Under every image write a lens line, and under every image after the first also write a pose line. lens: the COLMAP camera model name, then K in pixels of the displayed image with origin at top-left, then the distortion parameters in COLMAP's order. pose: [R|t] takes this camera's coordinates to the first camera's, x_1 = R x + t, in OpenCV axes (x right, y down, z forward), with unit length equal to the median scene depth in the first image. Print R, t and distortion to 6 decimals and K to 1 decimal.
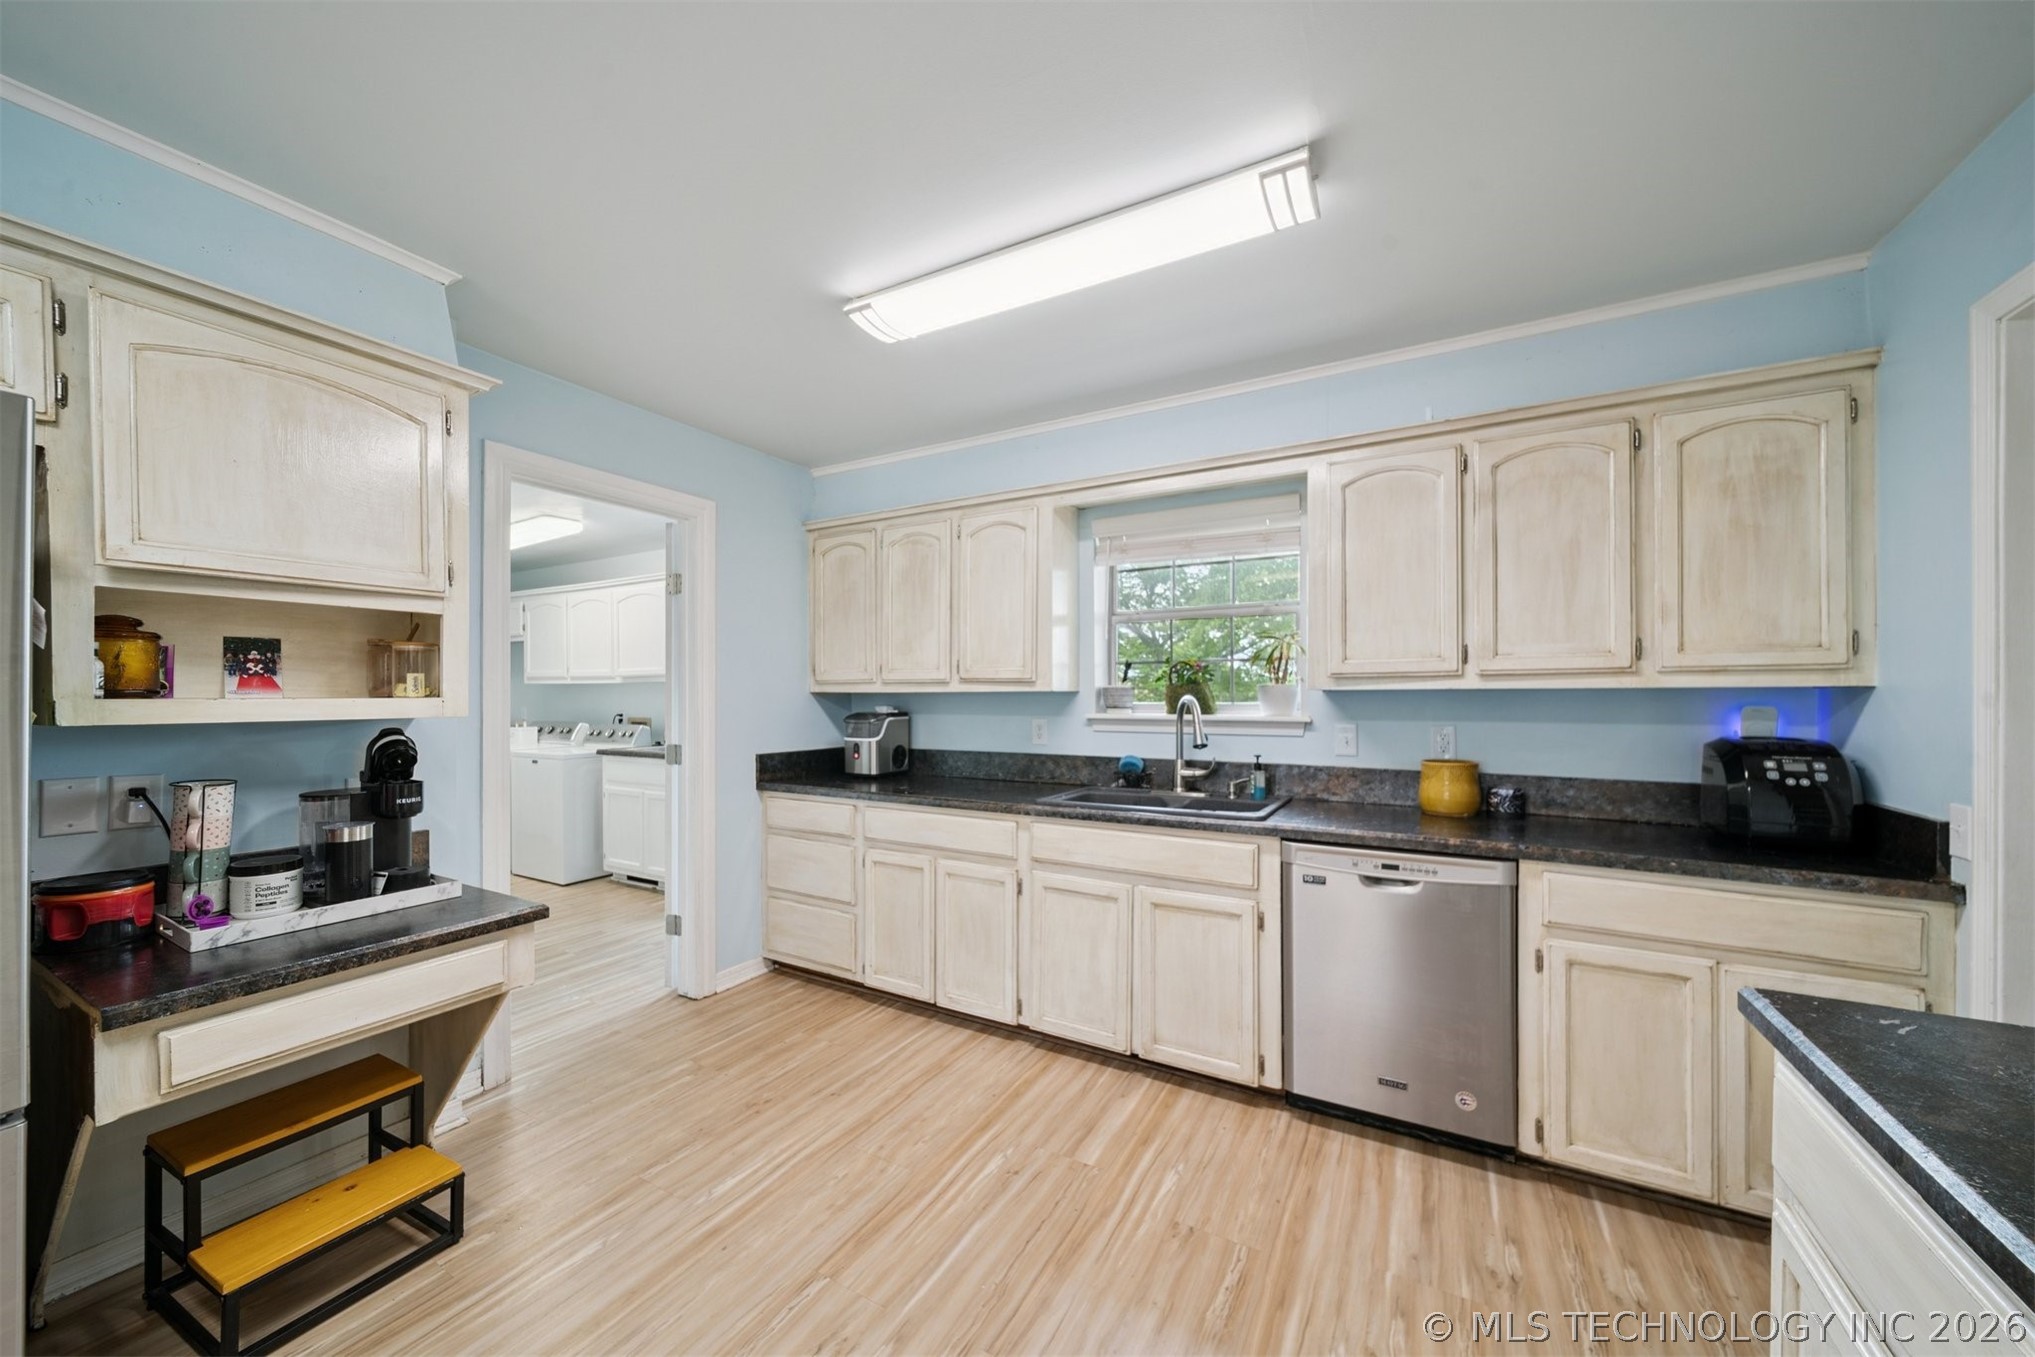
lens RADIAL K [[725.4, 0, 1016.4], [0, 725.4, 695.8], [0, 0, 1]] dist [0.000757, -0.000887]
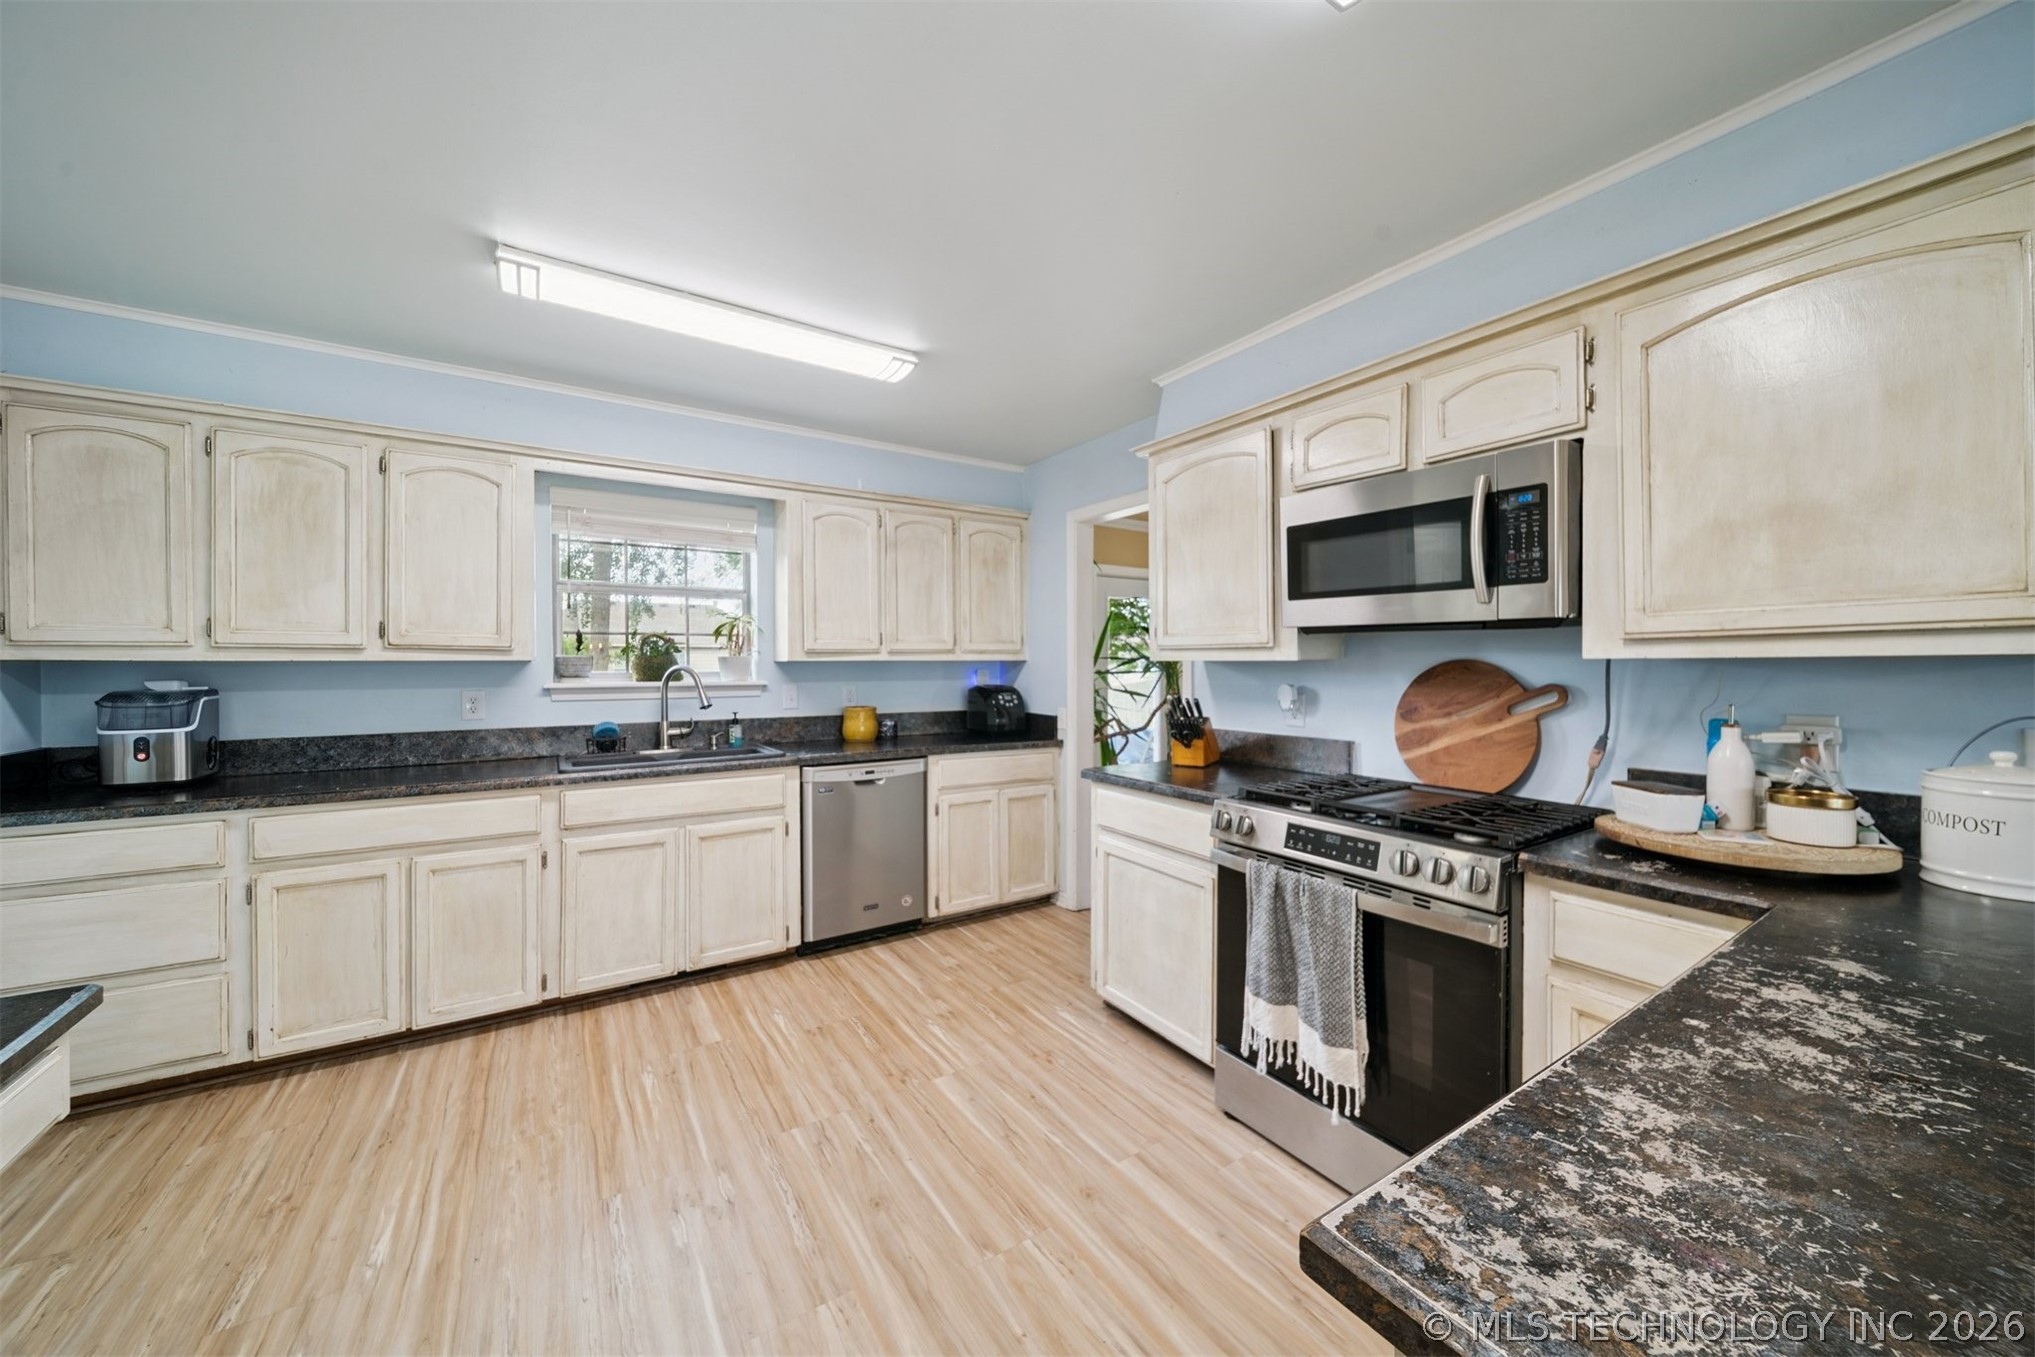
lens RADIAL K [[725.4, 0, 1027.0], [0, 725.4, 678.1], [0, 0, 1]] dist [0.000757, -0.000887]
pose [[0.459309, -0.015761, 0.888137, -0.616031], [0.002380, 0.999861, 0.016513, 0.003170], [-0.888273, -0.005471, 0.459282, -0.031536]]
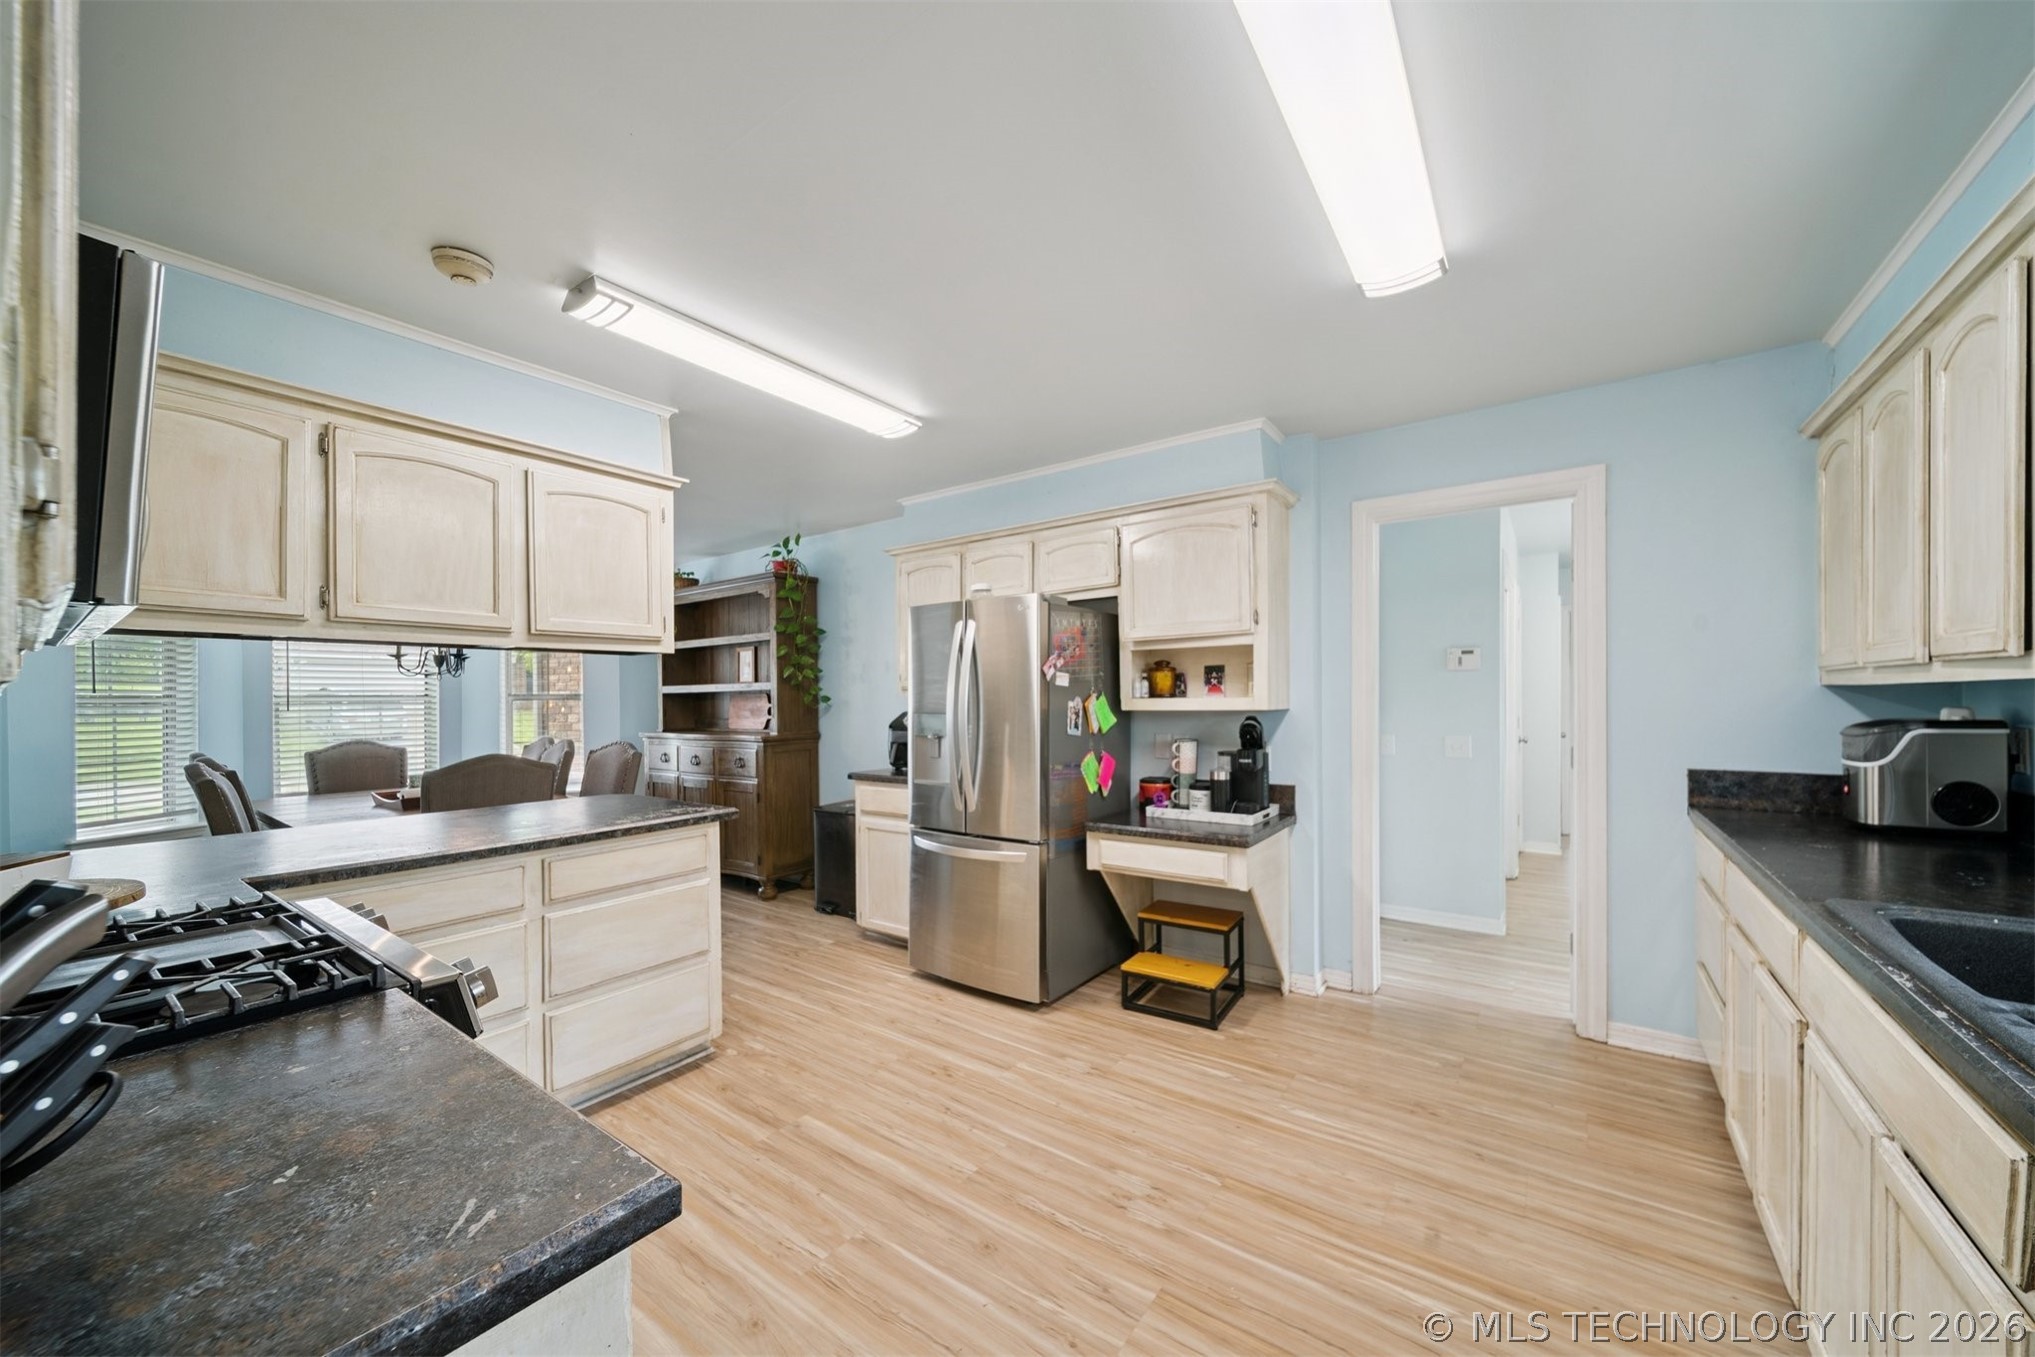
lens RADIAL K [[725.4, 0, 1046.0], [0, 725.4, 697.1], [0, 0, 1]] dist [0.000757, -0.000887]
pose [[-0.091753, 0.000553, -0.995782, 0.630618], [0.008426, 0.999964, -0.000221, -0.001004], [0.995746, -0.008411, -0.091755, 0.546628]]
